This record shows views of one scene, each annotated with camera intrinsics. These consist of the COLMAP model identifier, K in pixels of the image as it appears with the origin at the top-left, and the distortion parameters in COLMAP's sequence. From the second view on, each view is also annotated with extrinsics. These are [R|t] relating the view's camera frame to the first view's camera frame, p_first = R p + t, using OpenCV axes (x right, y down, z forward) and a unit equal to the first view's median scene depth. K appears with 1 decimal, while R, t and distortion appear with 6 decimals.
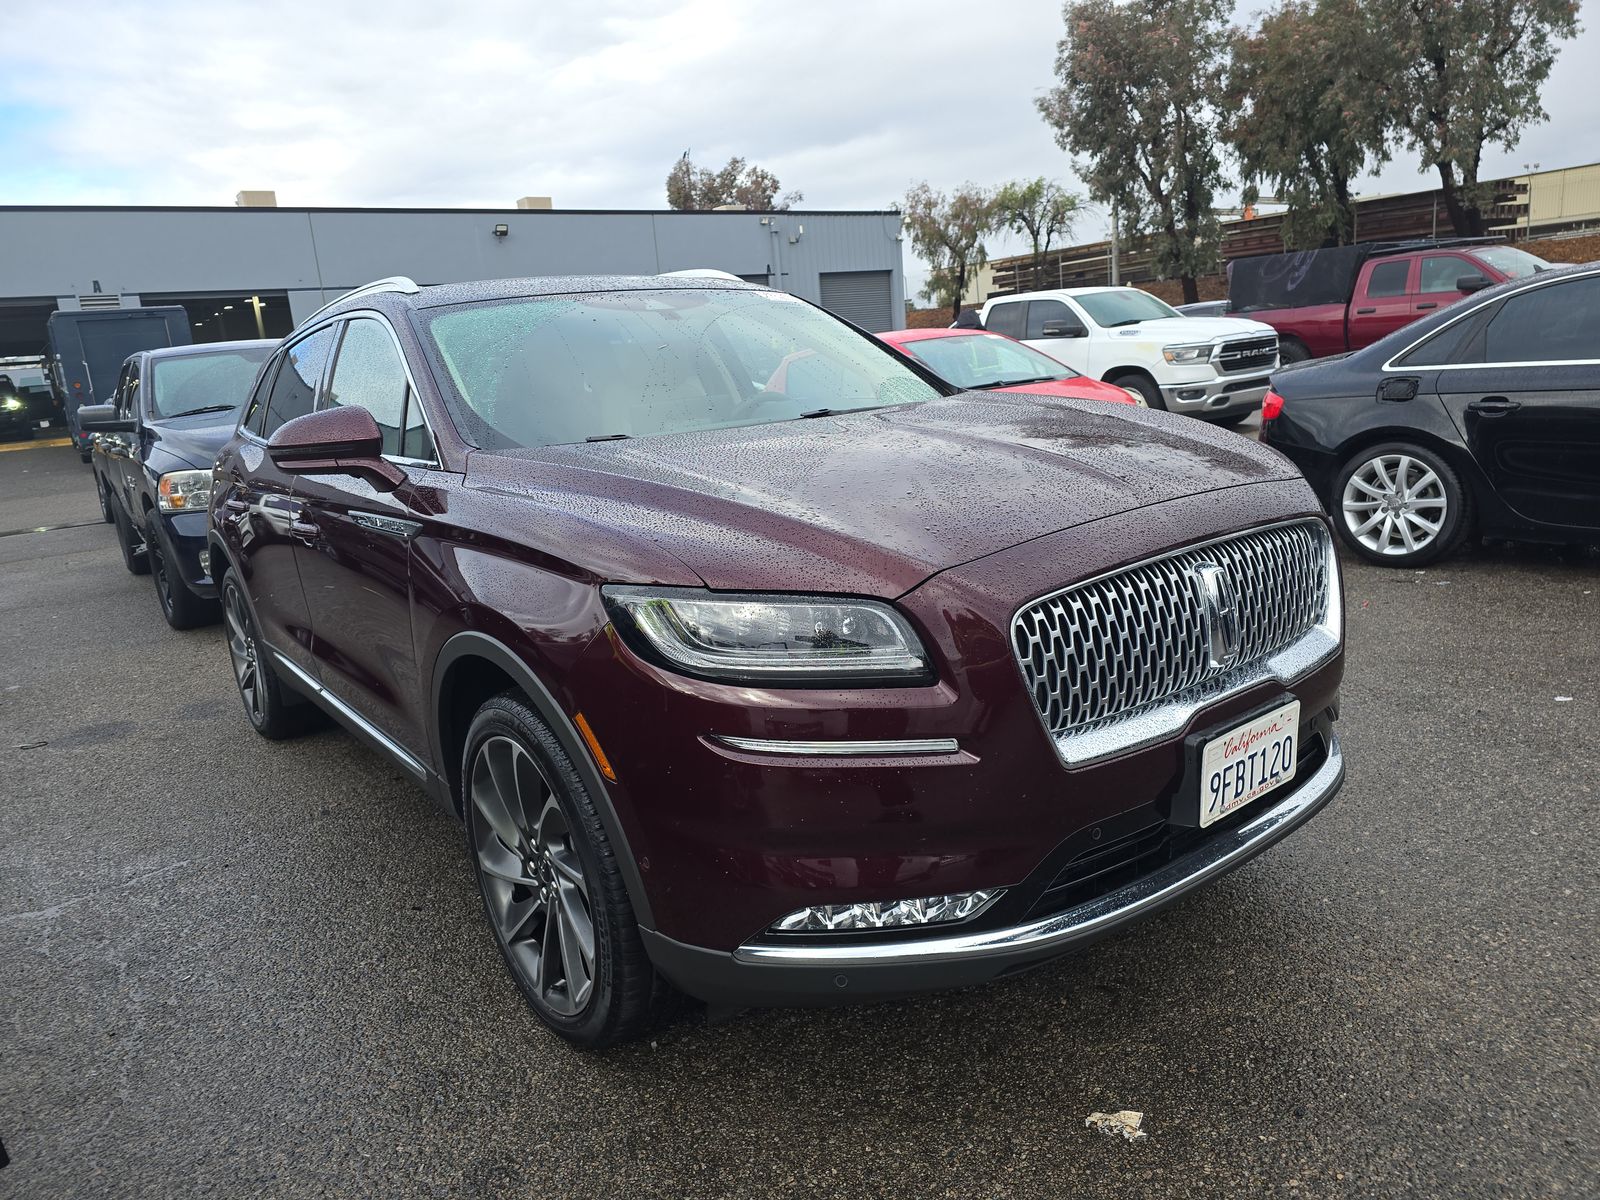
lens RADIAL K [[1079.6, 0, 807.0], [0, 1079.6, 593.6], [0, 0, 1]] dist [0.025698, -0.014129]
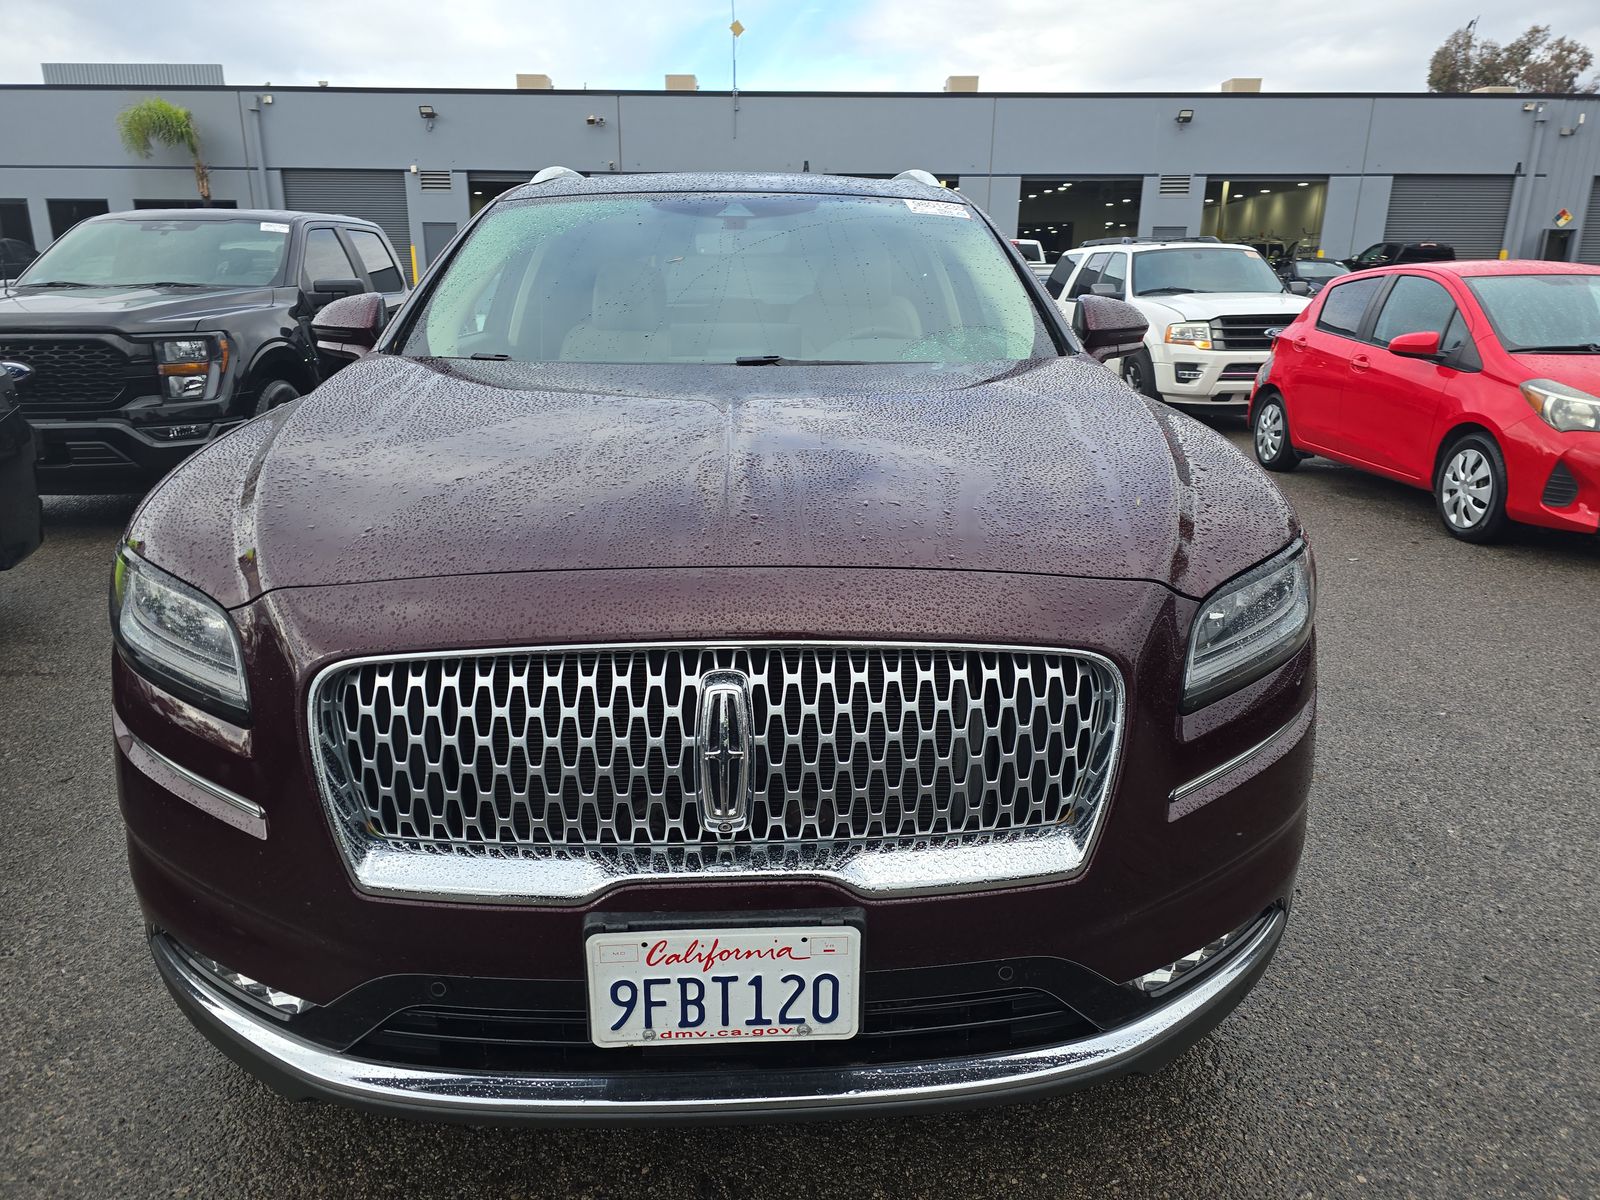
lens RADIAL K [[1079.6, 0, 810.8], [0, 1079.6, 601.7], [0, 0, 1]] dist [0.025698, -0.014129]
pose [[0.829604, 0.240562, -0.503872, 0.705889], [-0.190410, 0.970222, 0.149709, -0.168053], [0.524882, -0.028257, 0.850706, 0.478375]]
